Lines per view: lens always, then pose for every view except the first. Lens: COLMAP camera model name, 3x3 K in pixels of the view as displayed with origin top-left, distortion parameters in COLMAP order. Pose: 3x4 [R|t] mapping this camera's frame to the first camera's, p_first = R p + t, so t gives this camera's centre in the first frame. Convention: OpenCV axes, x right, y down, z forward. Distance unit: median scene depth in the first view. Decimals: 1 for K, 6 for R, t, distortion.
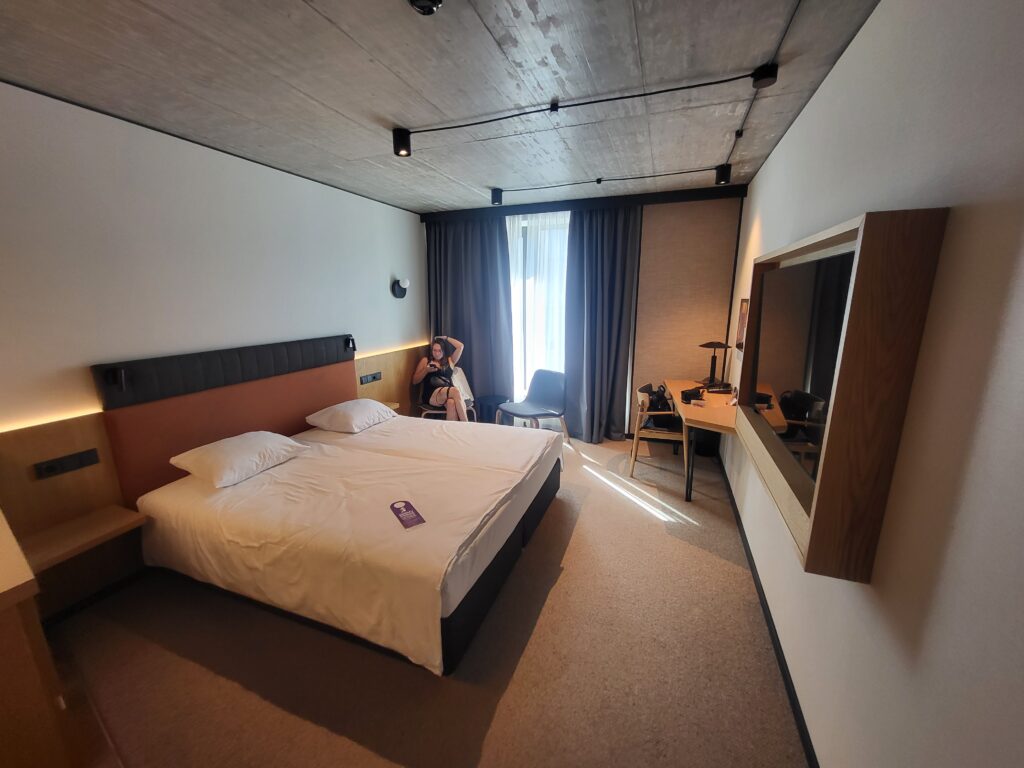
lens RADIAL K [[403.1, 0, 512.0], [0, 403.1, 384.0], [0, 0, 1]] dist [0.012087, -0.000085]
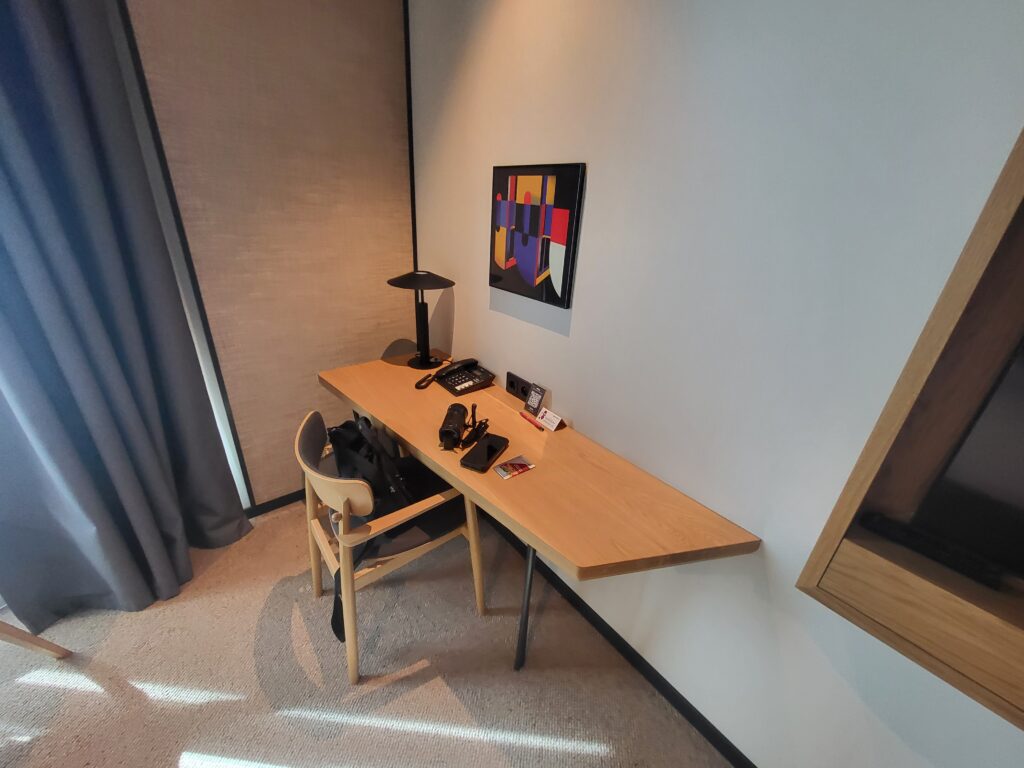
lens RADIAL K [[403.1, 0, 512.0], [0, 403.1, 384.0], [0, 0, 1]] dist [0.012087, -0.000085]
pose [[0.497801, -0.325238, 0.803999, 0.149579], [0.125624, 0.944286, 0.304207, -0.110079], [-0.858145, -0.050433, 0.510924, 0.668535]]
